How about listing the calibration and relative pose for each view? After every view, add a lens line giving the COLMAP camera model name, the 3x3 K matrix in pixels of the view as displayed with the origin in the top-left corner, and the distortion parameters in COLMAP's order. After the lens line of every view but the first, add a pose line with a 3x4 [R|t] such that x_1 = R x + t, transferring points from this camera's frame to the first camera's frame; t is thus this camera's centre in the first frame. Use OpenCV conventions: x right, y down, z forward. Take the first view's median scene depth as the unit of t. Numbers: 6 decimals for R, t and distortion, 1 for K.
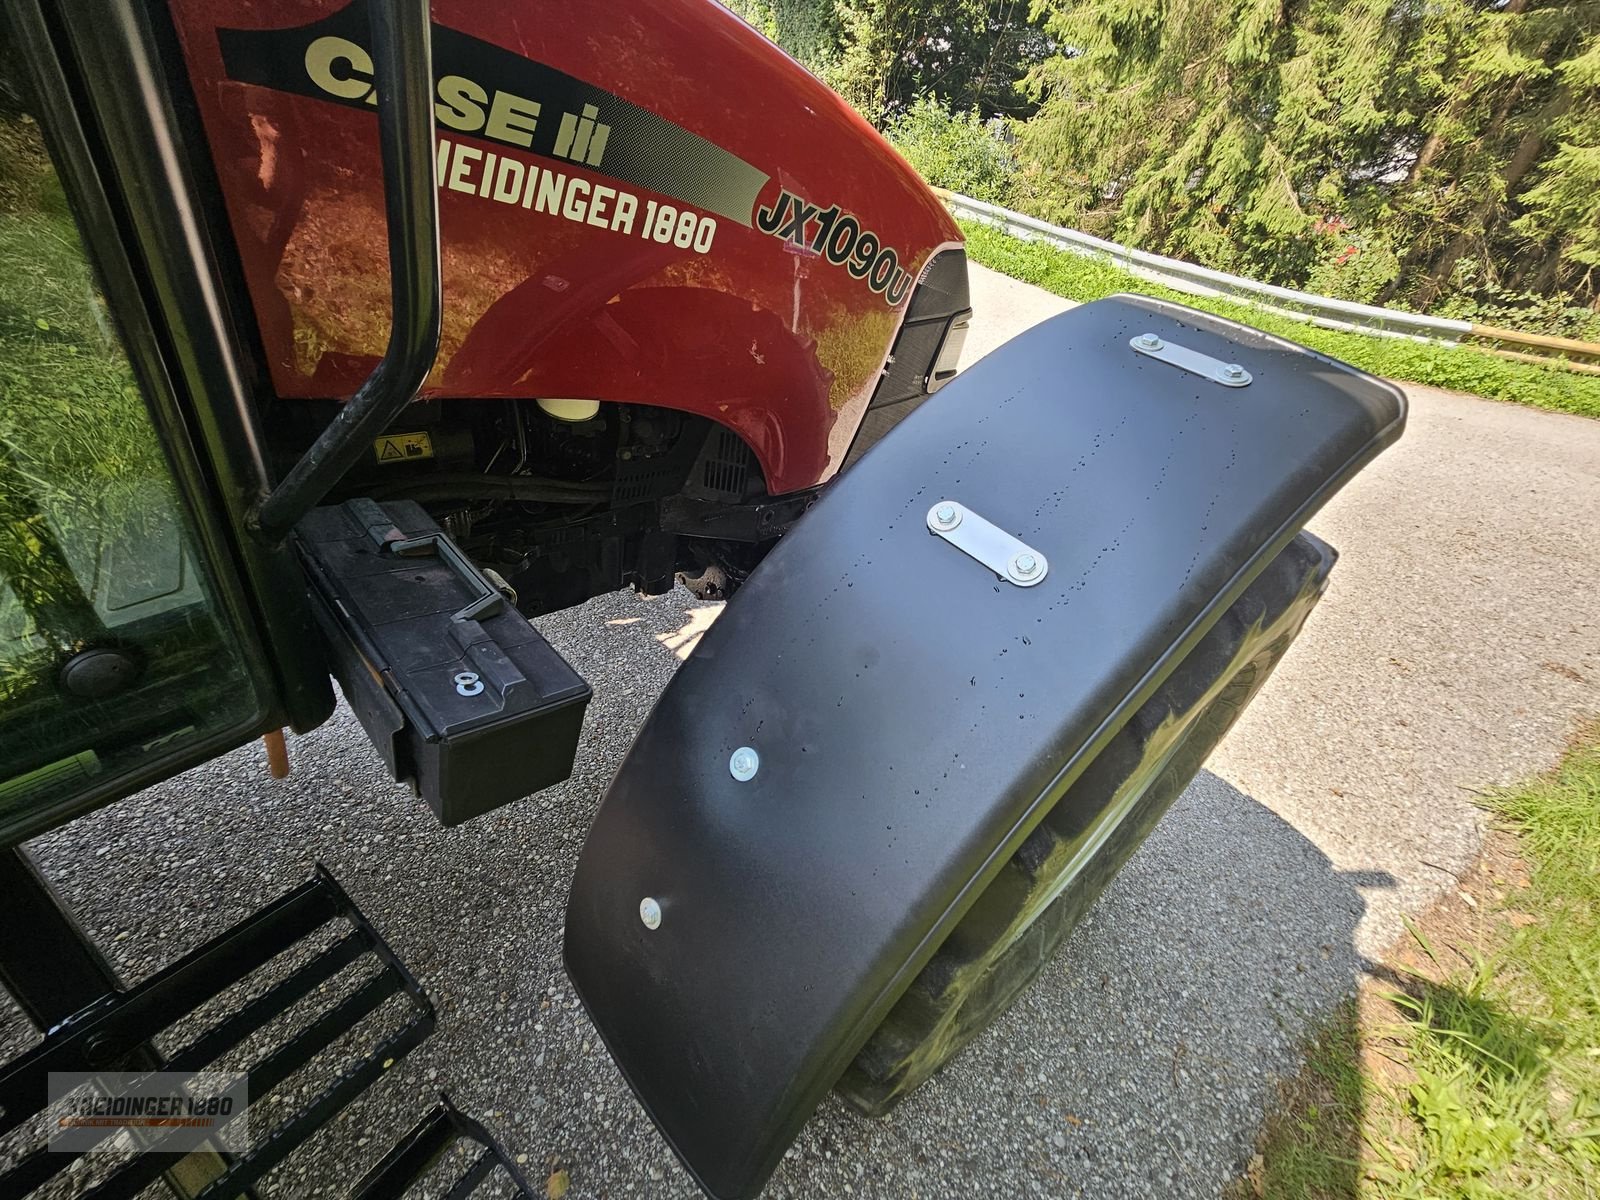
lens RADIAL K [[700.9, 0, 808.2], [0, 700.9, 597.5], [0, 0, 1]] dist [-0.005936, 0.004492]
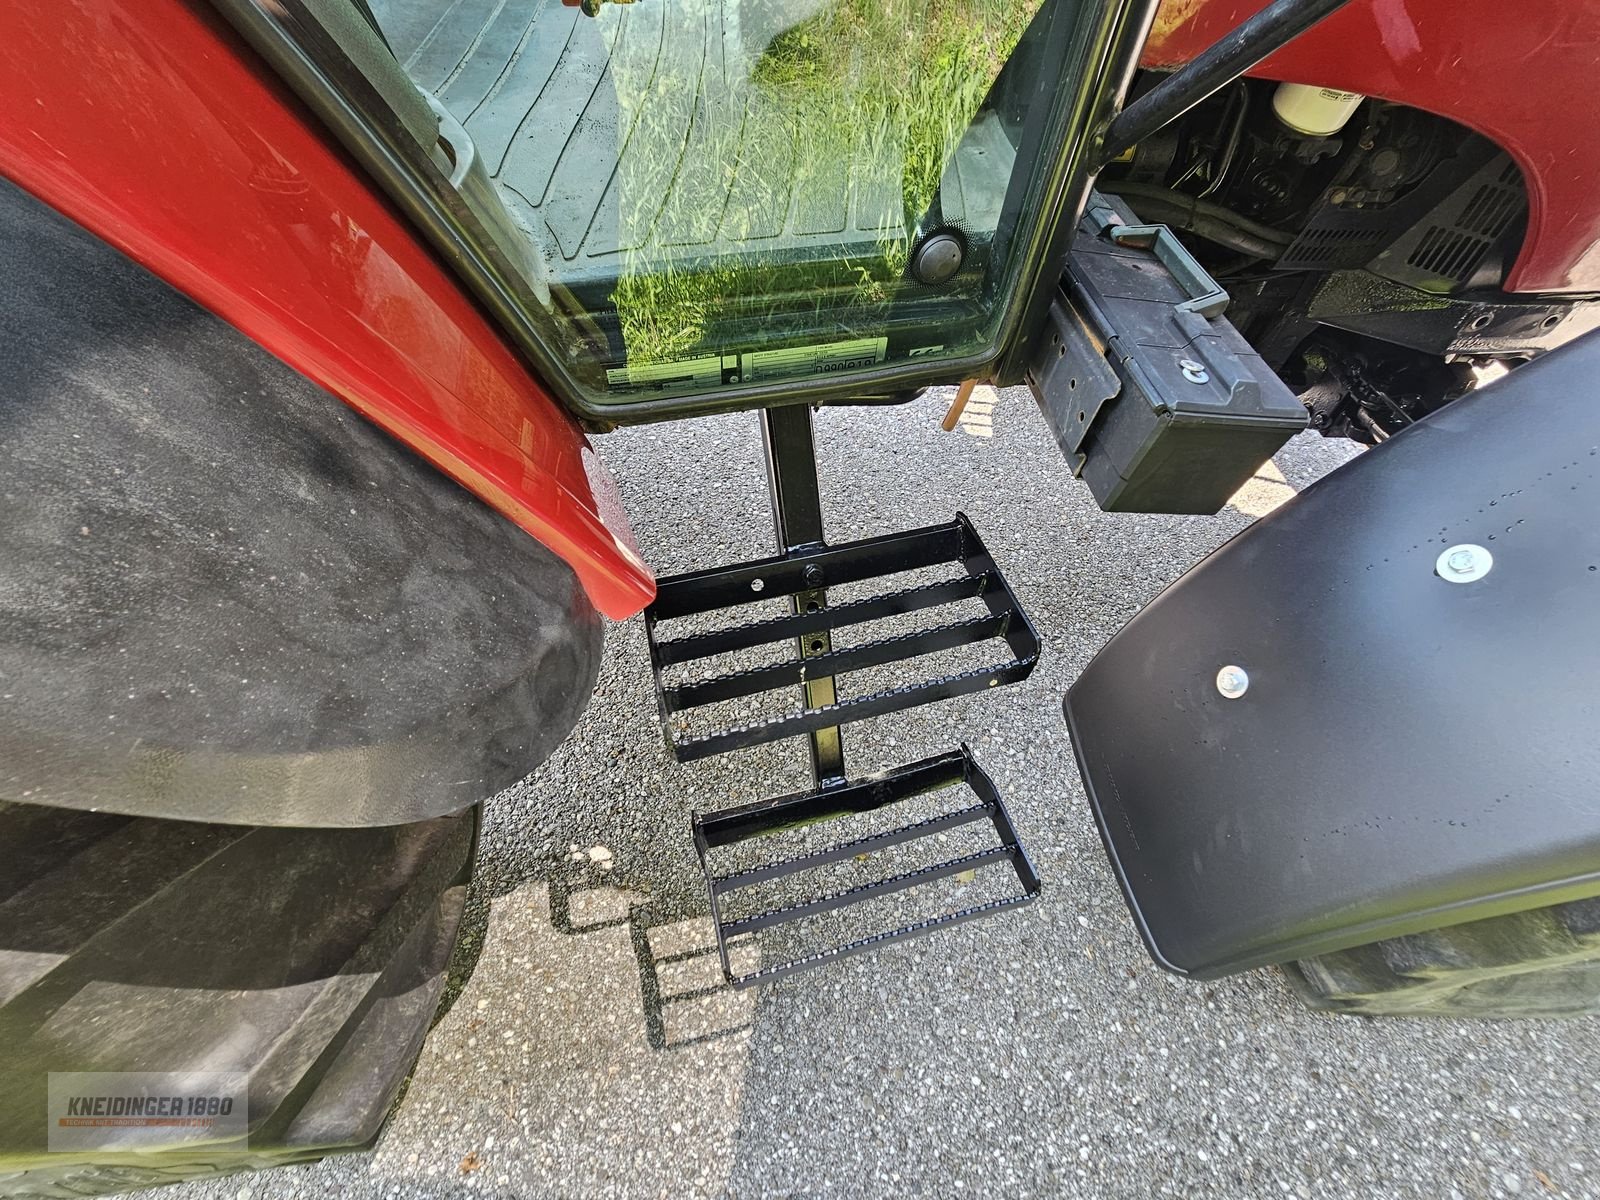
lens RADIAL K [[700.9, 0, 797.8], [0, 700.9, 606.4], [0, 0, 1]] dist [-0.005936, 0.004492]
pose [[0.797432, 0.382624, -0.466585, -0.288837], [-0.267515, 0.917280, 0.295012, 0.232302], [0.540868, -0.110434, 0.833826, -0.099422]]
